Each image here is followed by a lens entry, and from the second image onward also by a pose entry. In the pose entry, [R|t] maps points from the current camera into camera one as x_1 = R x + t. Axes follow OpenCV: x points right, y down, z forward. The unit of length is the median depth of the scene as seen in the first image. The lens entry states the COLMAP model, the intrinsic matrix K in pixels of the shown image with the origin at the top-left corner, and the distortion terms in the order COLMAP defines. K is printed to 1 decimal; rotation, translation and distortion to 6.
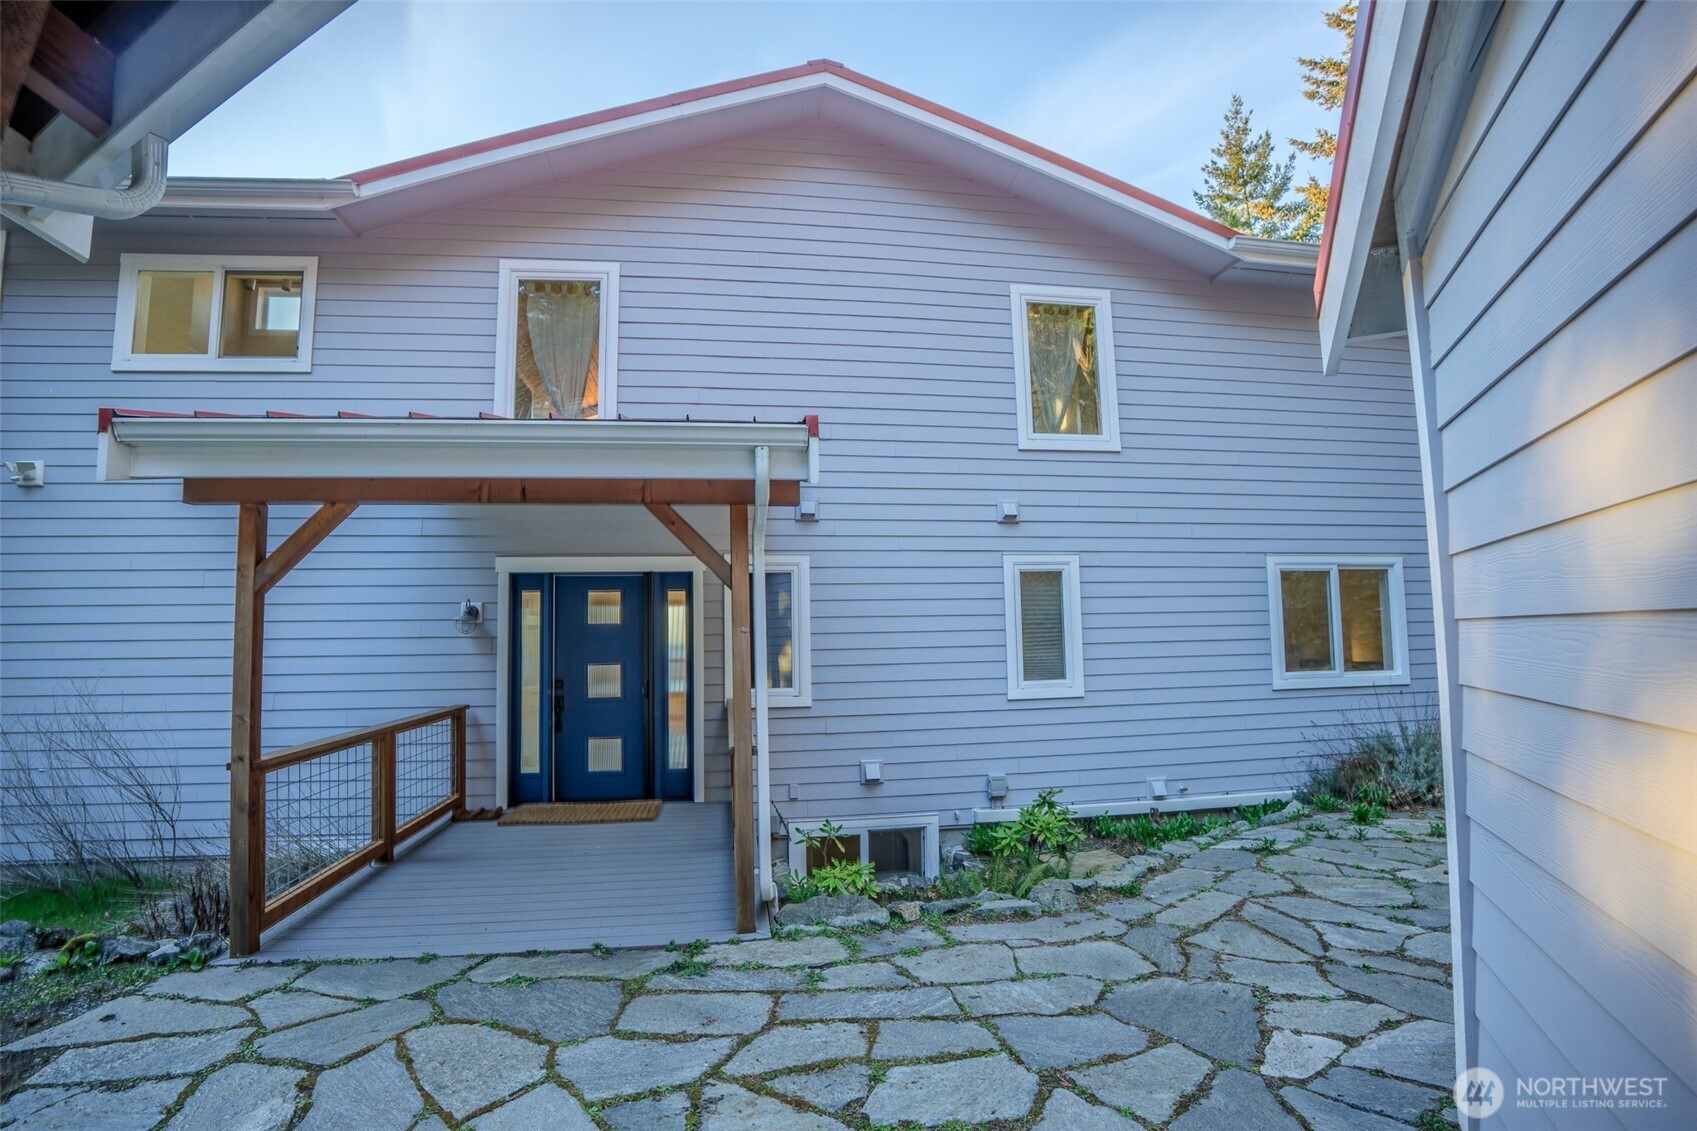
lens RADIAL K [[742.3, 0, 835.7], [0, 742.3, 572.2], [0, 0, 1]] dist [-0.072815, 0.017346]
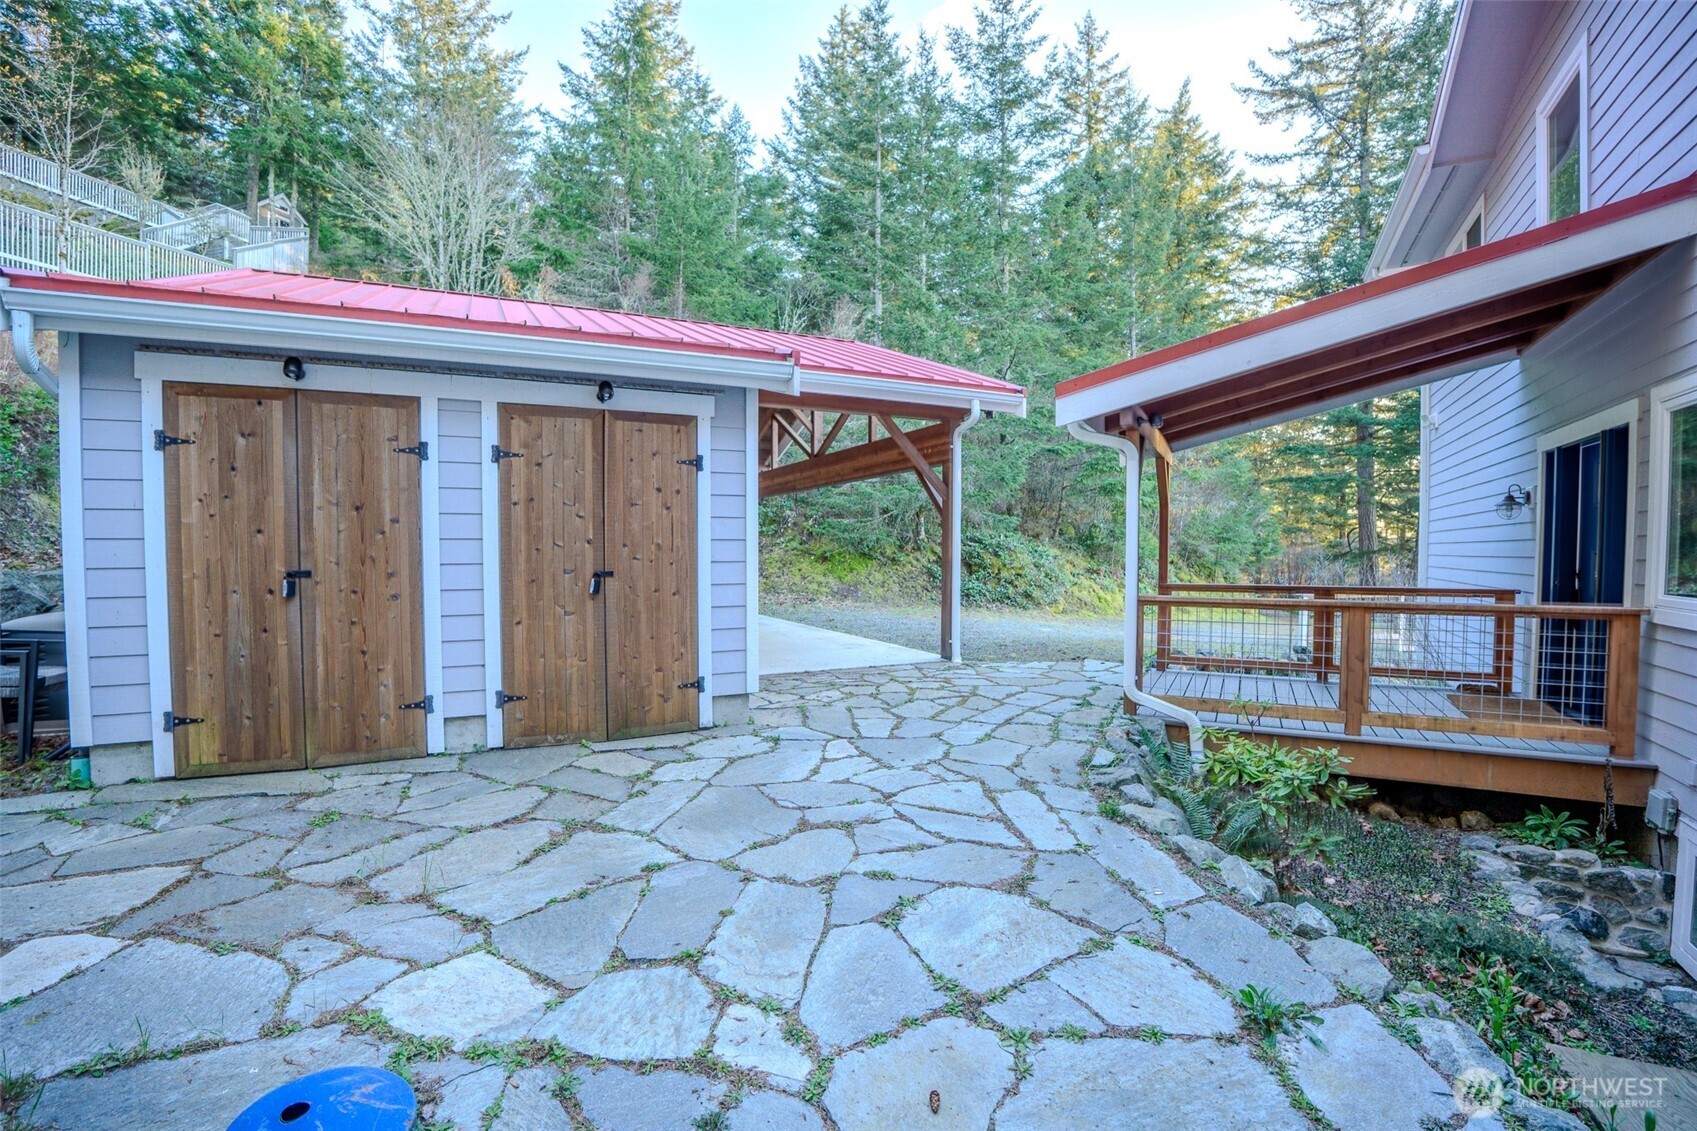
lens RADIAL K [[742.3, 0, 835.7], [0, 742.3, 572.2], [0, 0, 1]] dist [-0.072815, 0.017346]
pose [[-0.599416, 0.045915, -0.799120, 1.468976], [0.071524, 0.997432, 0.003660, 0.150987], [0.797236, -0.054963, -0.601160, 1.467175]]
